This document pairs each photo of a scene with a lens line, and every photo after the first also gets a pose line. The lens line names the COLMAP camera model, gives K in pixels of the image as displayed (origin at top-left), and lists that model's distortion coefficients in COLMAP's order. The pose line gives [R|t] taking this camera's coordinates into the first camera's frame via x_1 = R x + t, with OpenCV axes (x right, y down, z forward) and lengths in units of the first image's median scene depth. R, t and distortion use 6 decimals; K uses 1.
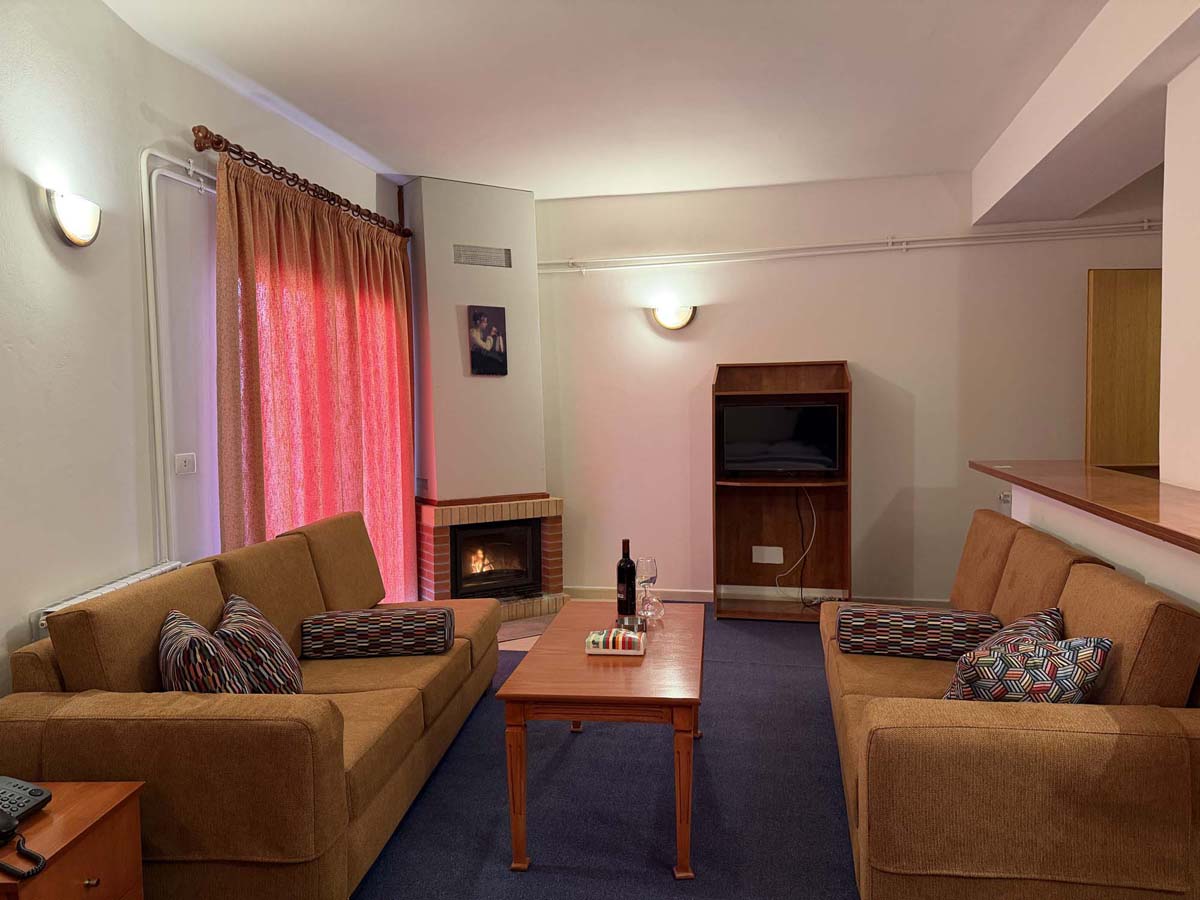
lens RADIAL K [[840.3, 0, 605.4], [0, 840.3, 465.3], [0, 0, 1]] dist [0.058831, -0.073740]
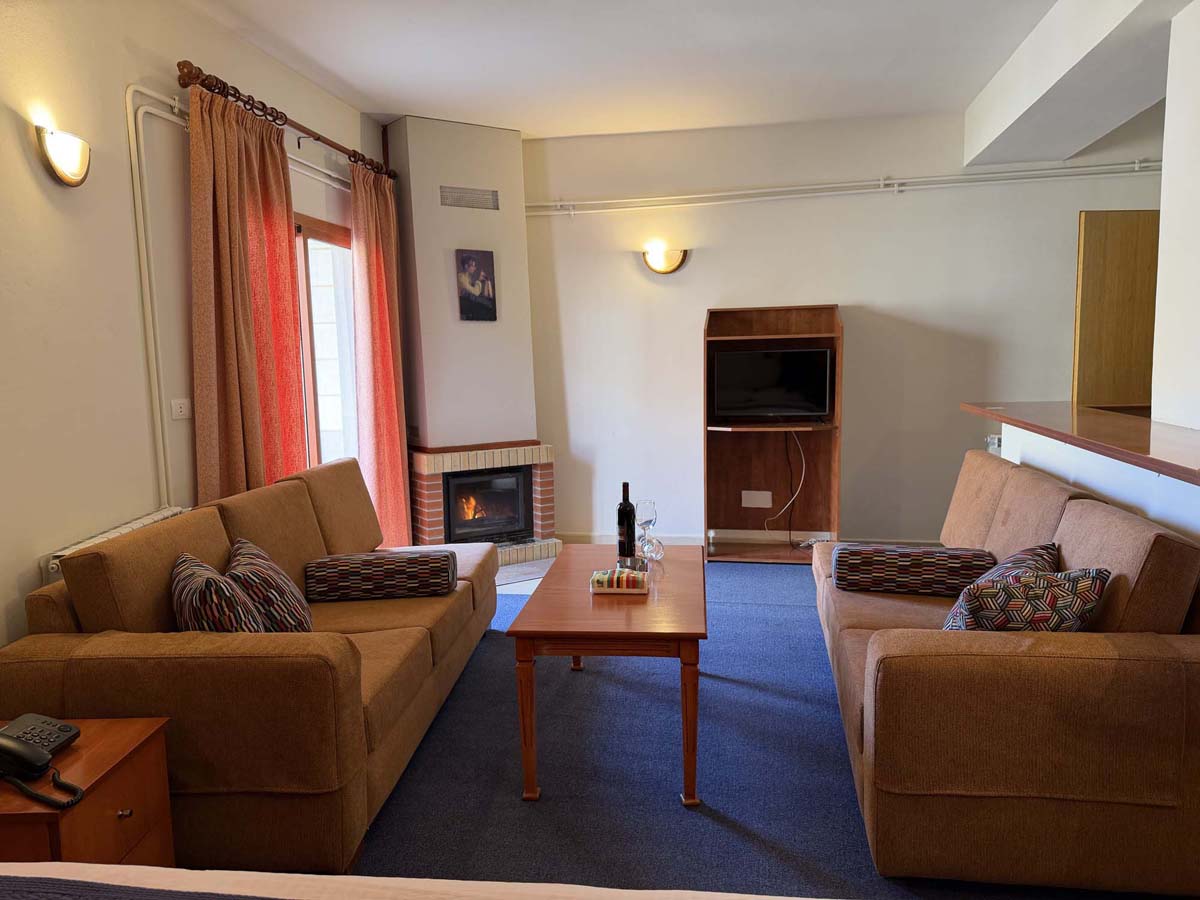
lens RADIAL K [[840.3, 0, 599.1], [0, 840.3, 465.4], [0, 0, 1]] dist [0.058831, -0.073740]
pose [[0.999804, -0.007559, 0.018313, -0.020946], [0.006465, 0.998232, 0.059089, 0.006760], [-0.018727, -0.058959, 0.998085, -0.004142]]
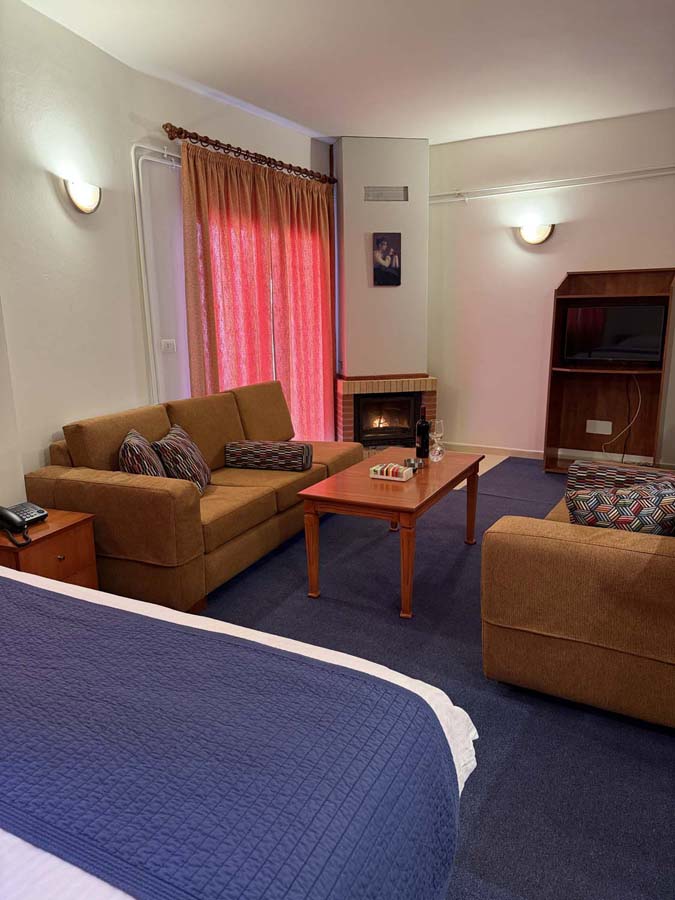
lens RADIAL K [[630.2, 0, 329.2], [0, 630.2, 464.0], [0, 0, 1]] dist [0.058831, -0.073740]
pose [[0.935870, 0.080662, -0.342988, 0.206503], [-0.020345, 0.984190, 0.175943, 0.000461], [0.351757, -0.157682, 0.922715, -0.053239]]
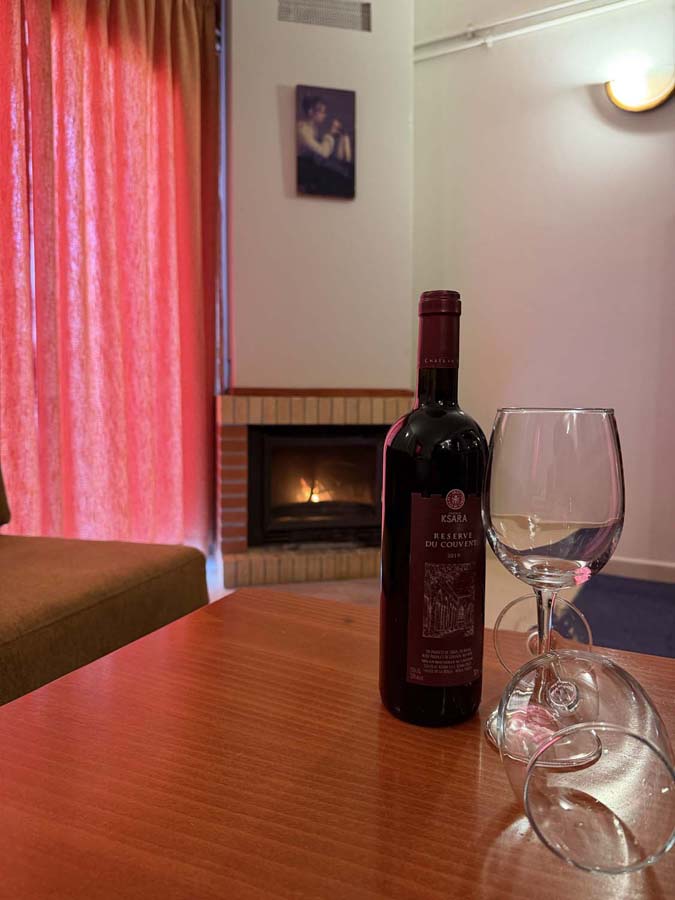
lens RADIAL K [[630.2, 0, 339.1], [0, 630.2, 445.4], [0, 0, 1]] dist [0.058831, -0.073740]
pose [[0.951603, 0.049039, -0.303392, 0.038148], [-0.046032, 0.998794, 0.017059, 0.099208], [0.303863, -0.002268, 0.952713, 0.725991]]
